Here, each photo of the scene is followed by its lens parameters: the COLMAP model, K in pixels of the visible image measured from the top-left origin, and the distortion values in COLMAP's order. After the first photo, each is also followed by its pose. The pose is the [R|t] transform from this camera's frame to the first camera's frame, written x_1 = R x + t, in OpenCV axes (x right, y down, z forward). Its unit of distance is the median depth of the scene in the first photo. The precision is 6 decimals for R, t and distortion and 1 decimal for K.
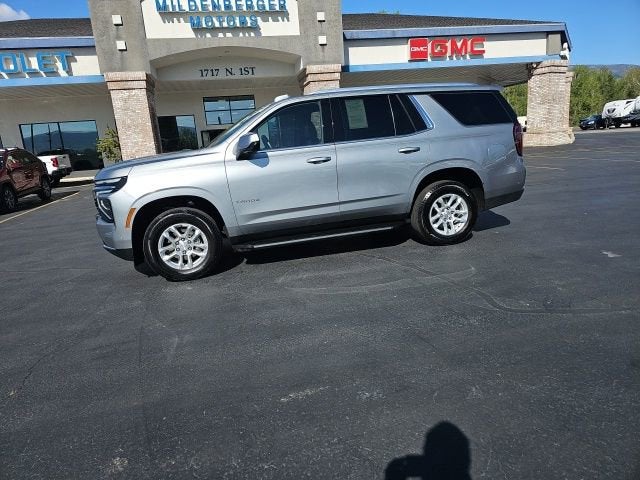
lens RADIAL K [[414.1, 0, 310.3], [0, 414.1, 232.3], [0, 0, 1]] dist [0.056022, -0.044399]
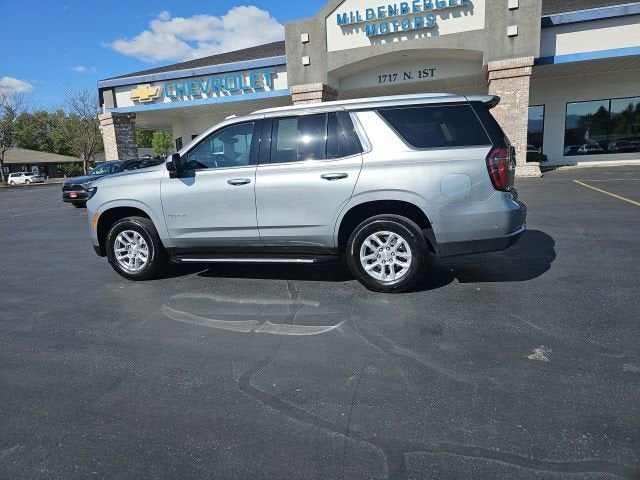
lens RADIAL K [[415.8, 0, 316.2], [0, 415.8, 233.6], [0, 0, 1]] dist [0.057892, -0.047429]
pose [[0.856822, 0.119273, -0.501628, 0.180041], [-0.118929, 0.992360, 0.032815, -0.028235], [0.501710, 0.031542, 0.864461, 0.064363]]
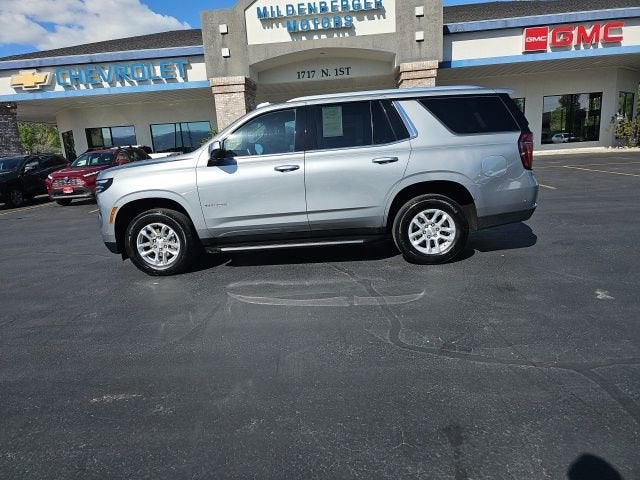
lens RADIAL K [[415.8, 0, 316.2], [0, 415.8, 233.6], [0, 0, 1]] dist [0.057892, -0.047429]
pose [[0.961013, 0.071113, -0.267203, 0.096647], [-0.069254, 0.997464, 0.016387, -0.010292], [0.267691, 0.002757, 0.963501, 0.014666]]
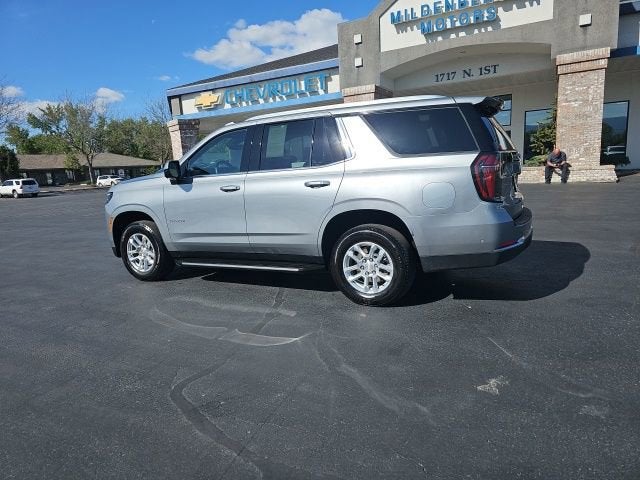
lens RADIAL K [[418.8, 0, 314.2], [0, 418.8, 237.3], [0, 0, 1]] dist [0.056085, -0.048724]
pose [[0.760840, 0.140586, -0.633529, 0.216671], [-0.136478, 0.989083, 0.055582, -0.037561], [0.634426, 0.044174, 0.771720, 0.094182]]
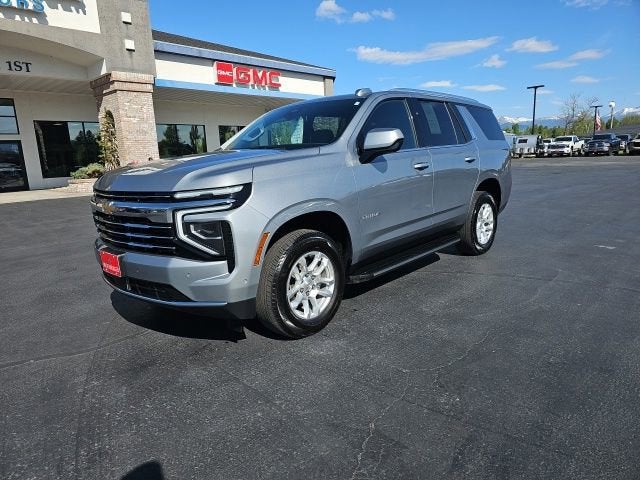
lens RADIAL K [[417.5, 0, 311.2], [0, 417.5, 239.2], [0, 0, 1]] dist [0.050257, -0.045534]
pose [[0.833978, -0.068688, 0.547505, -0.173094], [0.096834, 0.995042, -0.022666, -0.006707], [-0.543234, 0.071920, 0.836495, 0.106133]]
